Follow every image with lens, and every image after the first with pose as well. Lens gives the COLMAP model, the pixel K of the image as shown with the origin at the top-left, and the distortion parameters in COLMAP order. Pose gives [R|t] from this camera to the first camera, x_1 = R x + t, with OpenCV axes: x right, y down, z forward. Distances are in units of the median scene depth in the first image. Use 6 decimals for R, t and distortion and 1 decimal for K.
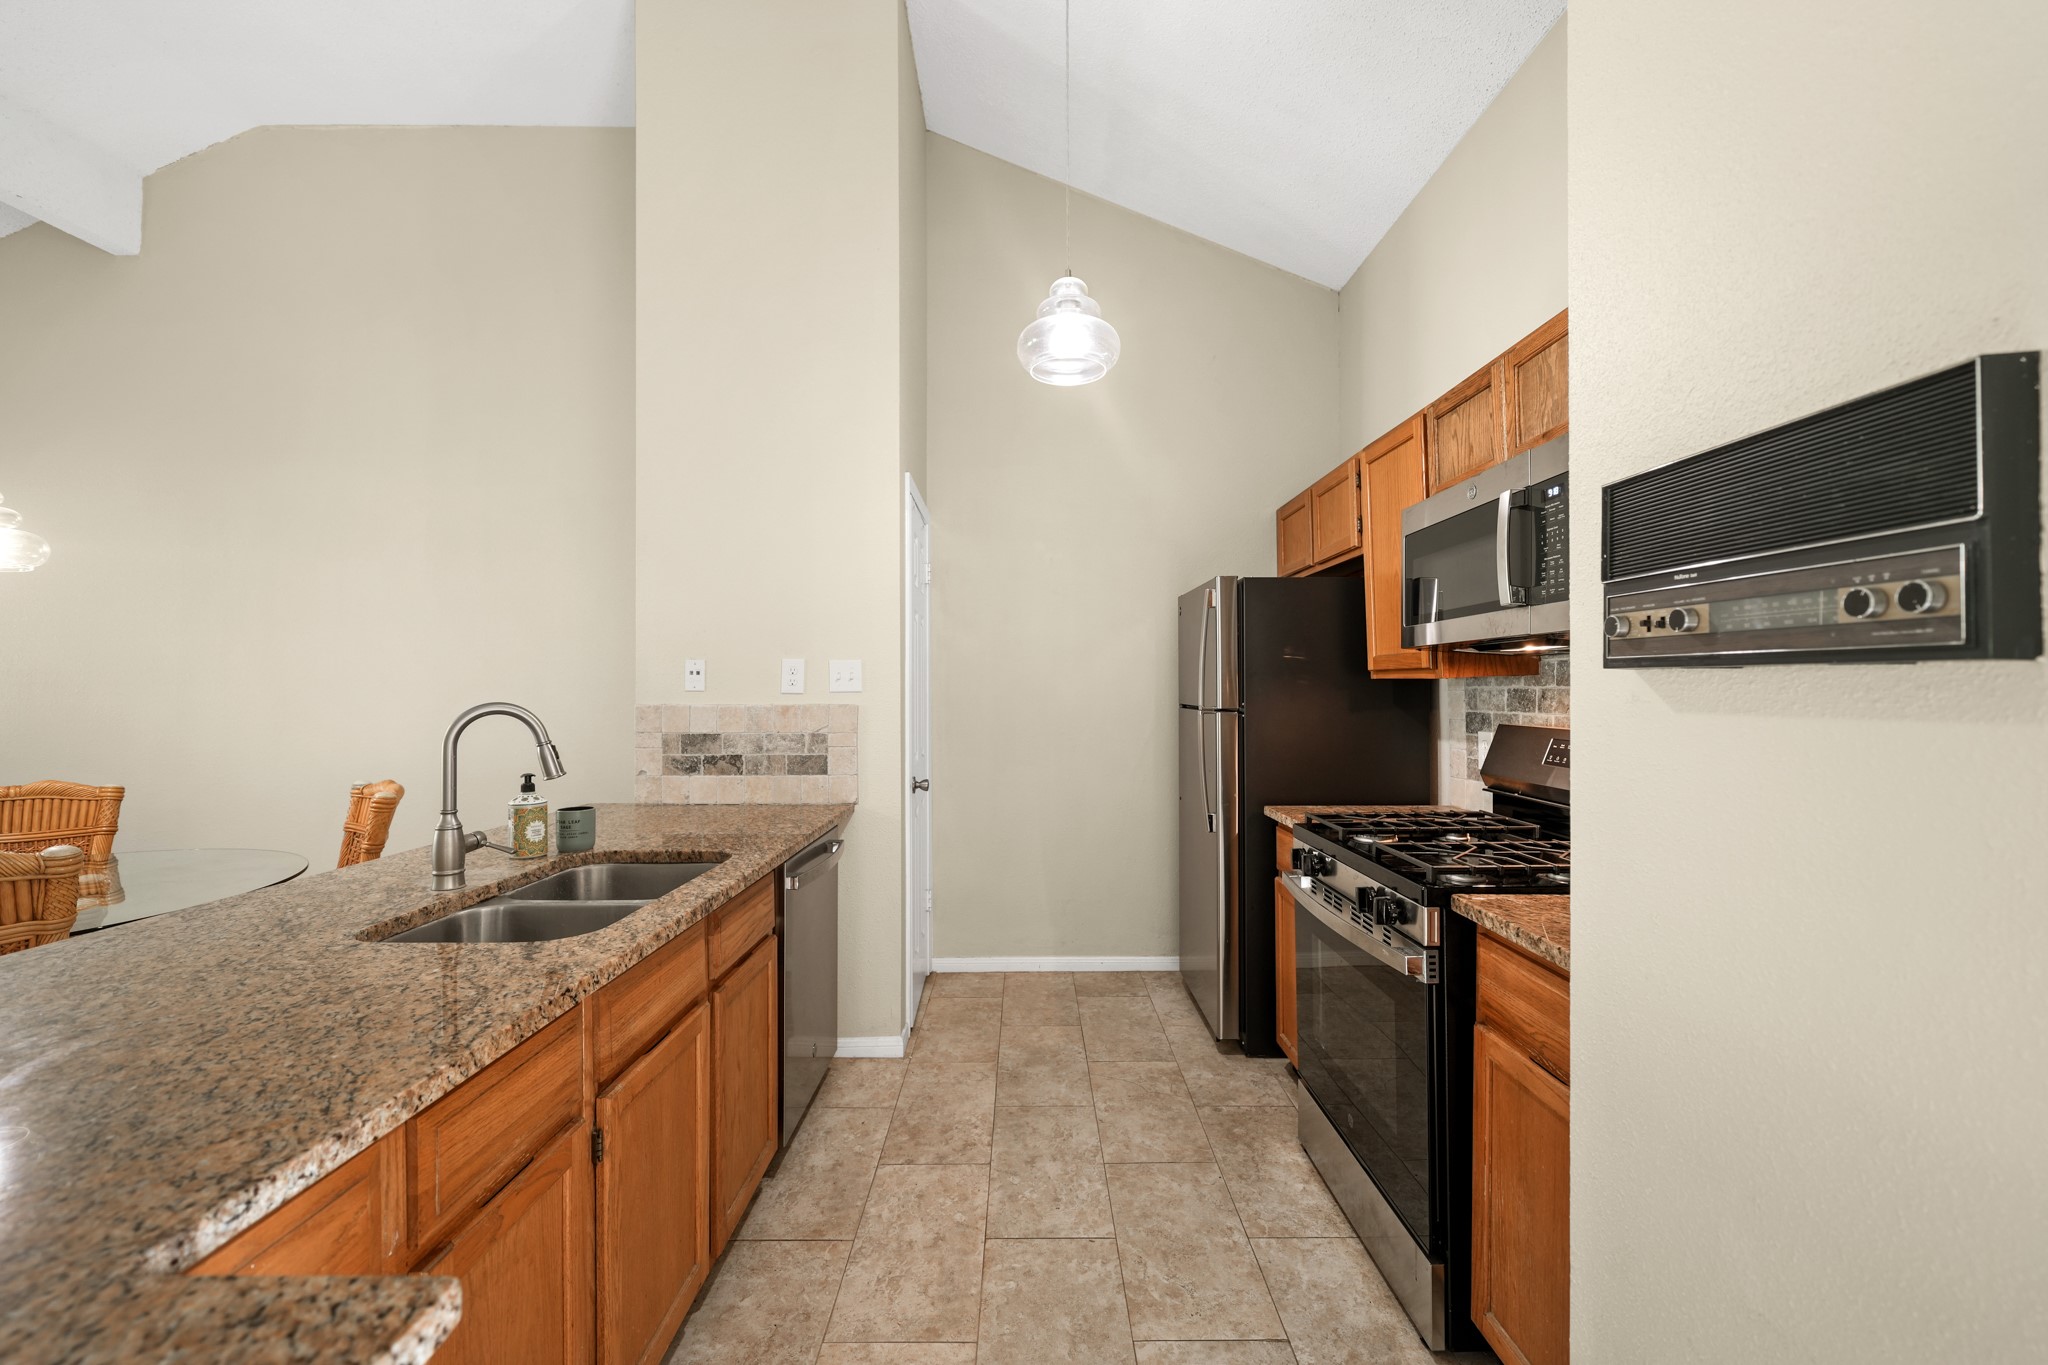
lens RADIAL K [[809.8, 0, 1024.0], [0, 809.8, 682.5], [0, 0, 1]] dist [0.000198, 0.000199]
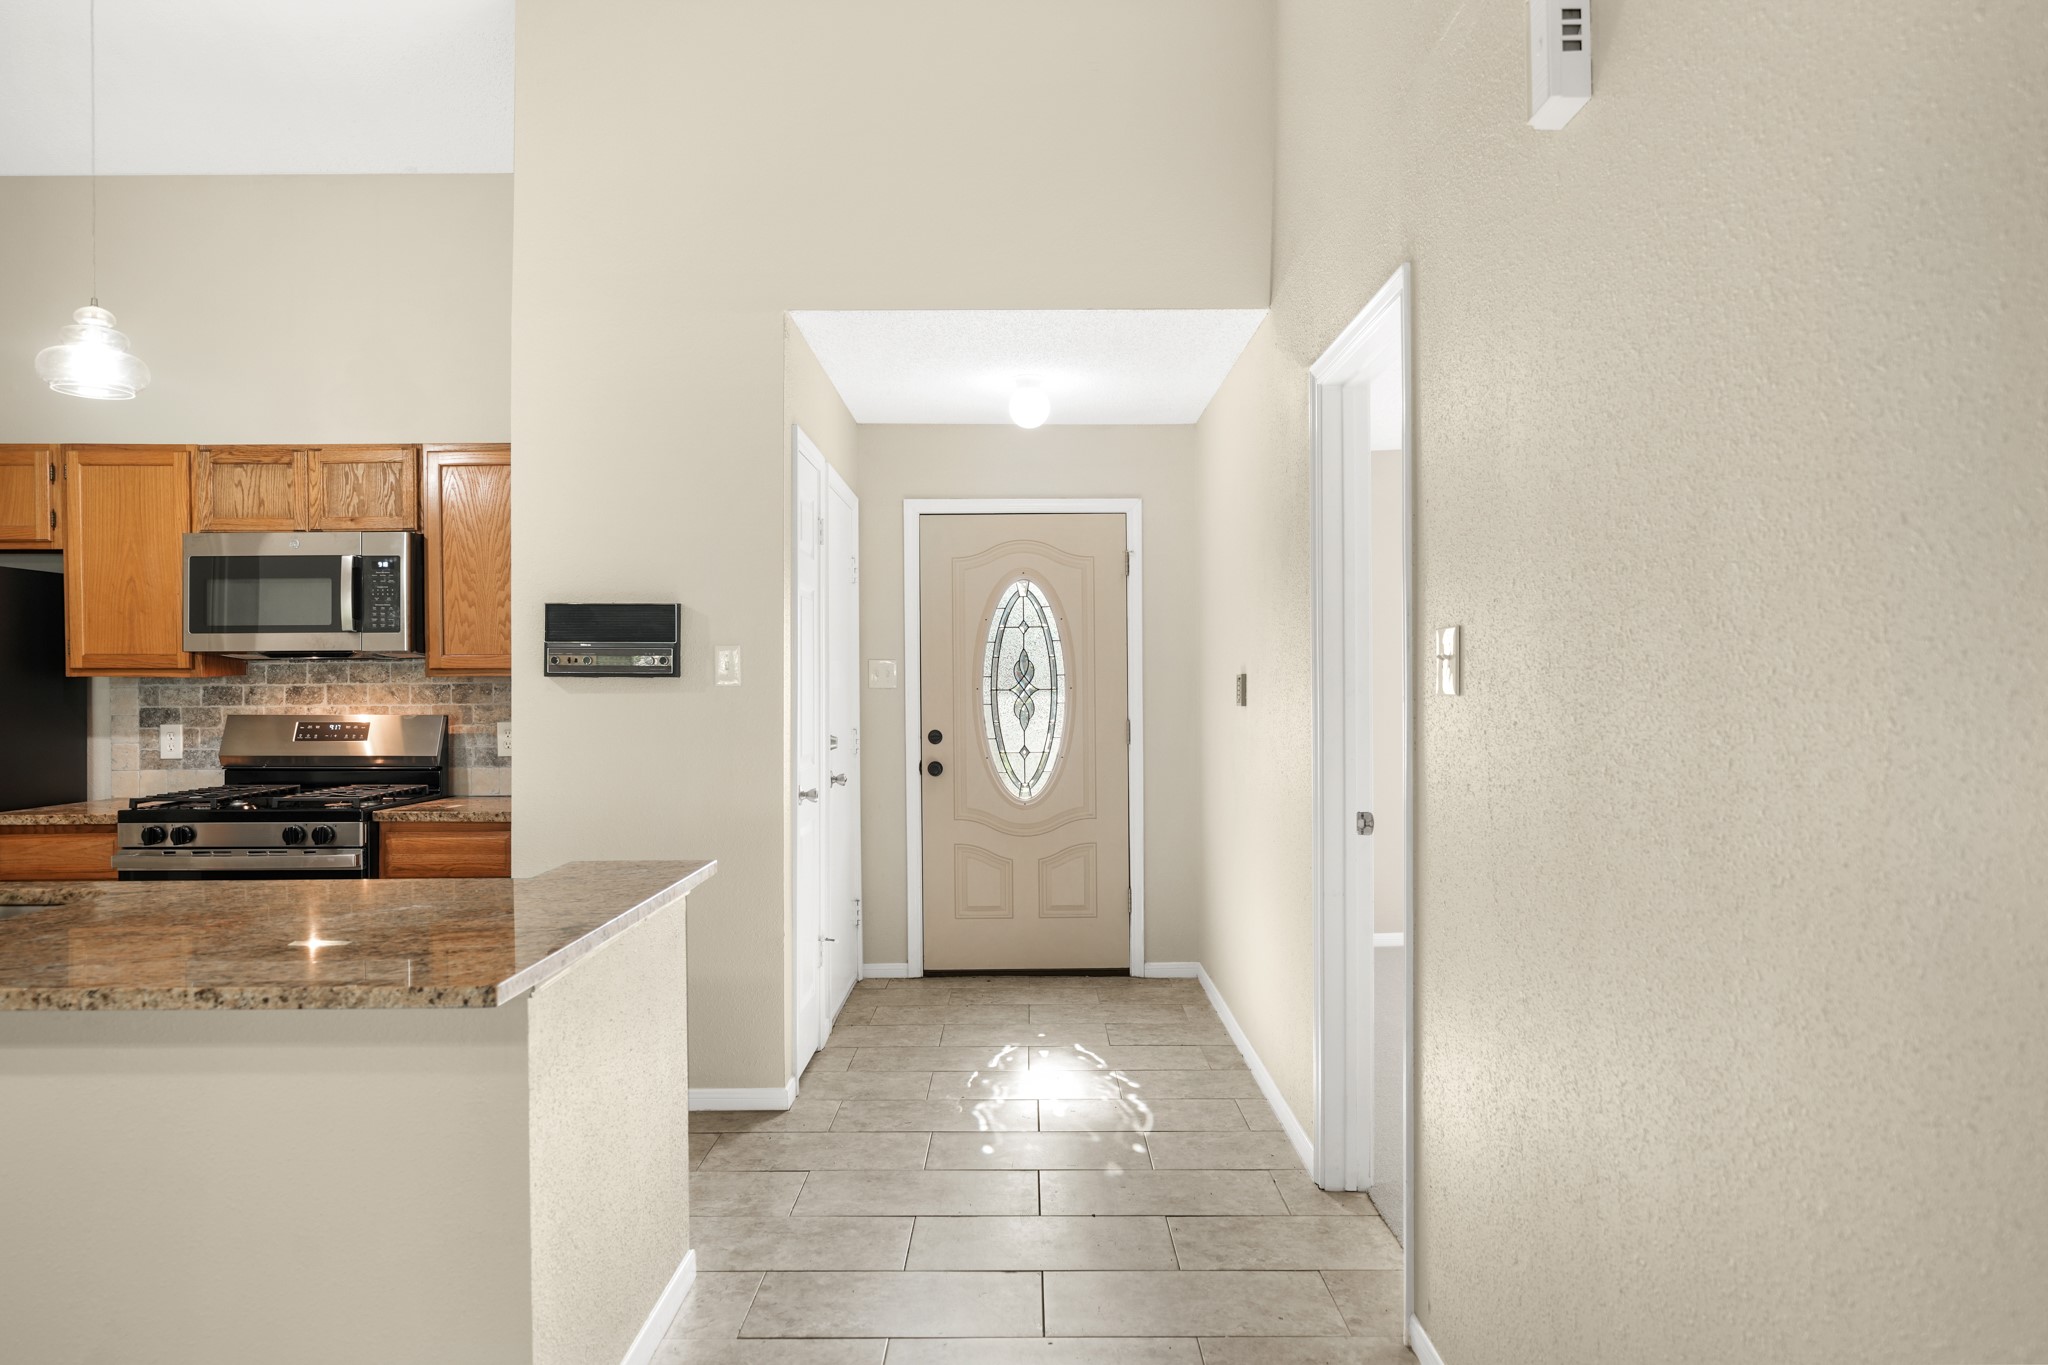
lens RADIAL K [[1389.7, 0, 1024.0], [0, 1389.7, 682.5], [0, 0, 1]] dist [0.000739, 0.000186]
pose [[0.003183, 0.005264, 0.999981, -1.368043], [-0.004416, 0.999976, -0.005250, 0.007234], [-0.999985, -0.004399, 0.003206, -0.191893]]
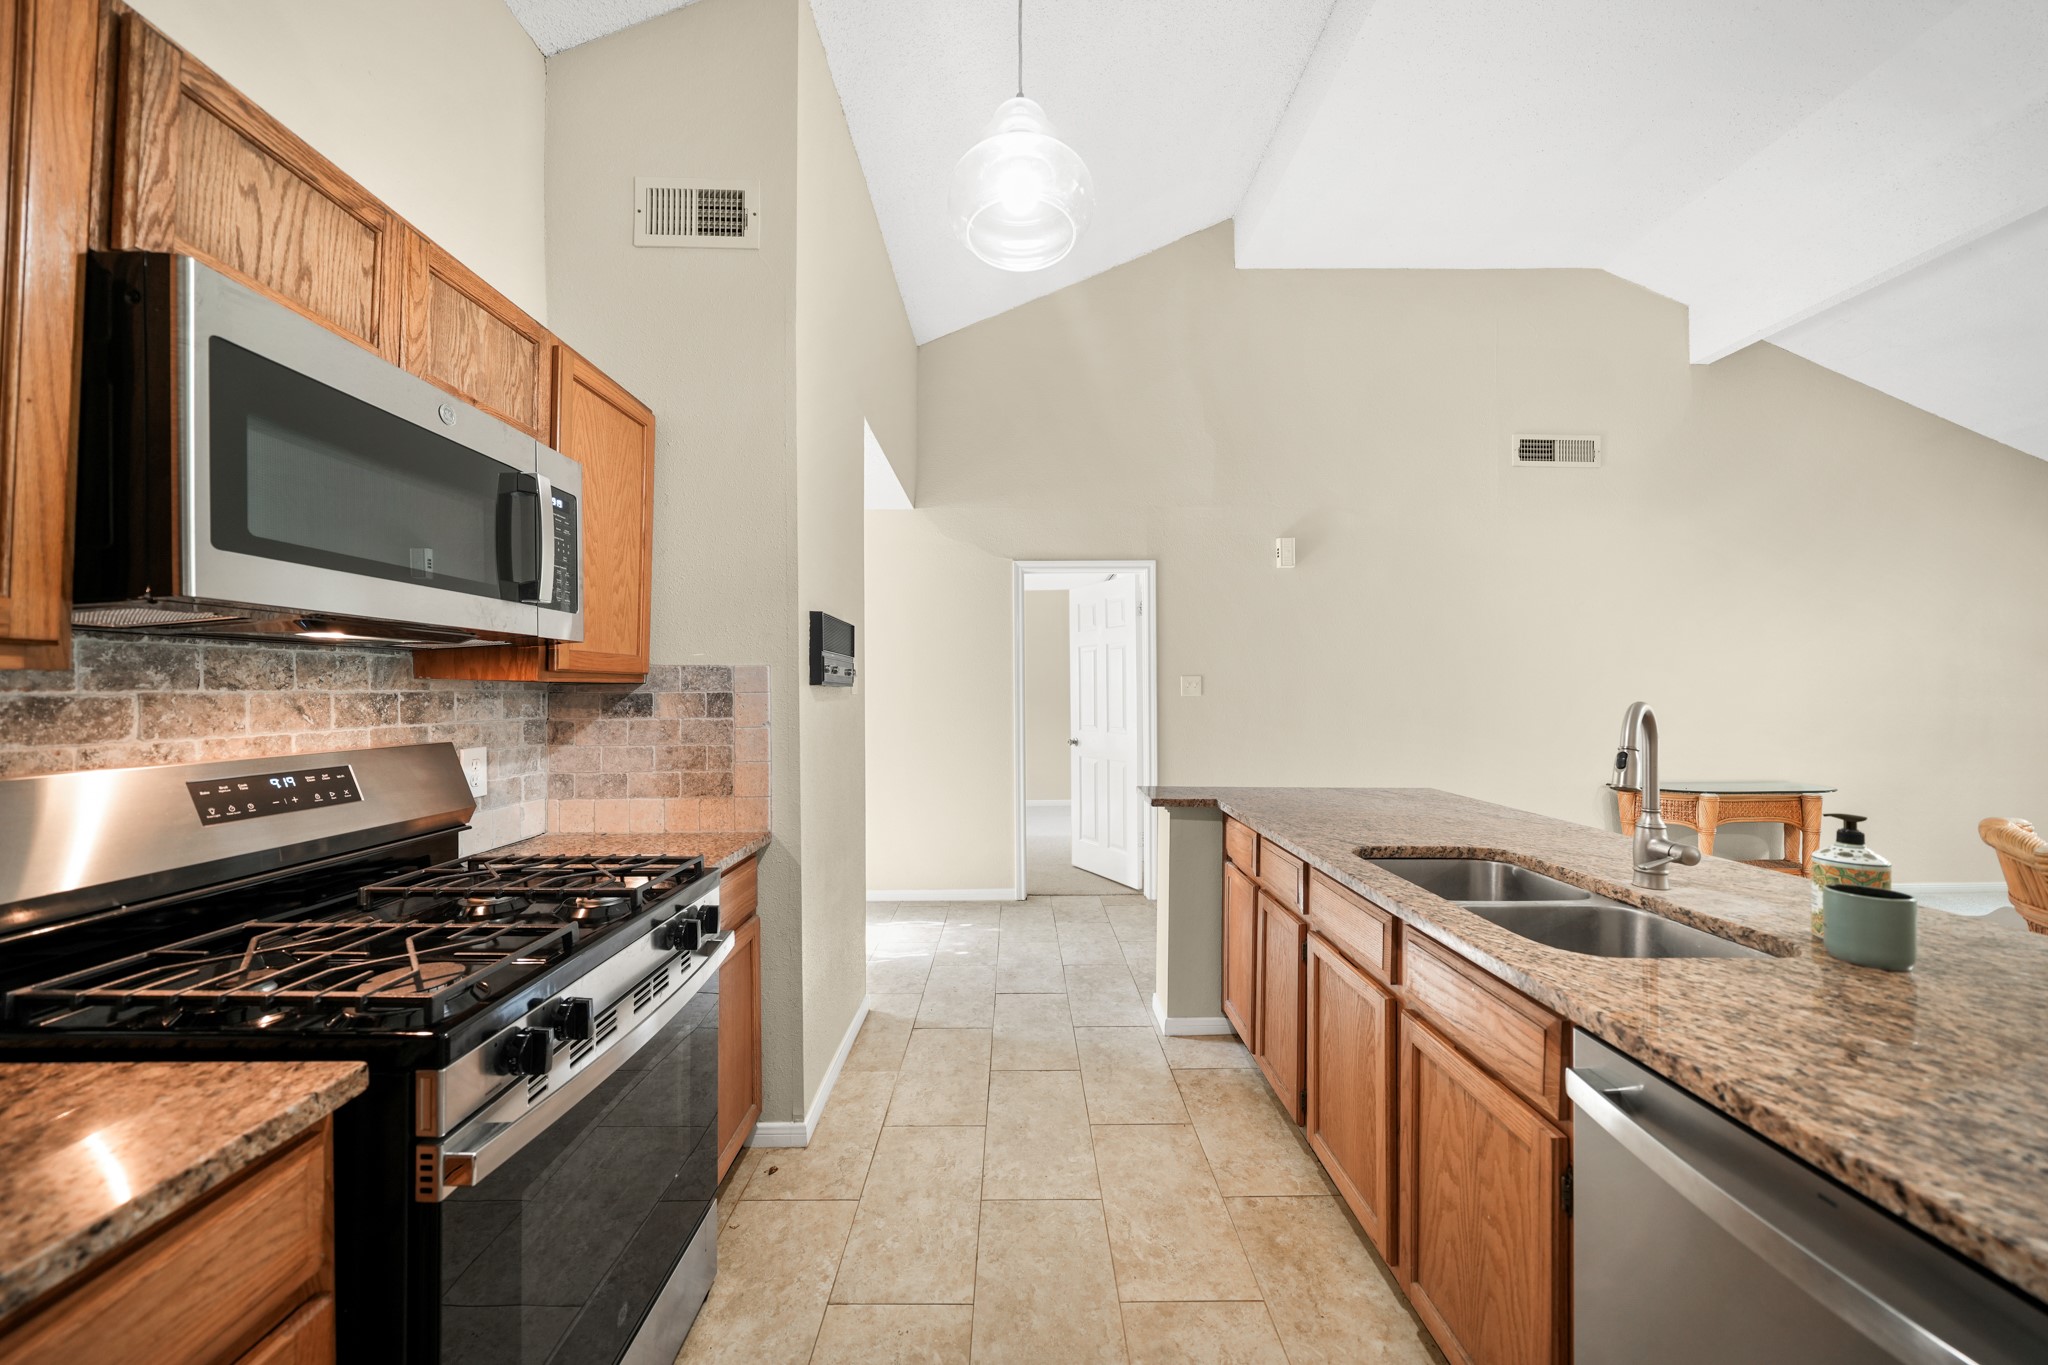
lens RADIAL K [[692.5, 0, 1030.5], [0, 692.5, 676.2], [0, 0, 1]] dist [-0.000373, -0.000064]
pose [[-0.999718, 0.005977, -0.022978, 0.046989], [0.006684, 0.999503, -0.030804, 0.010456], [0.022783, -0.030949, -0.999261, 1.208270]]
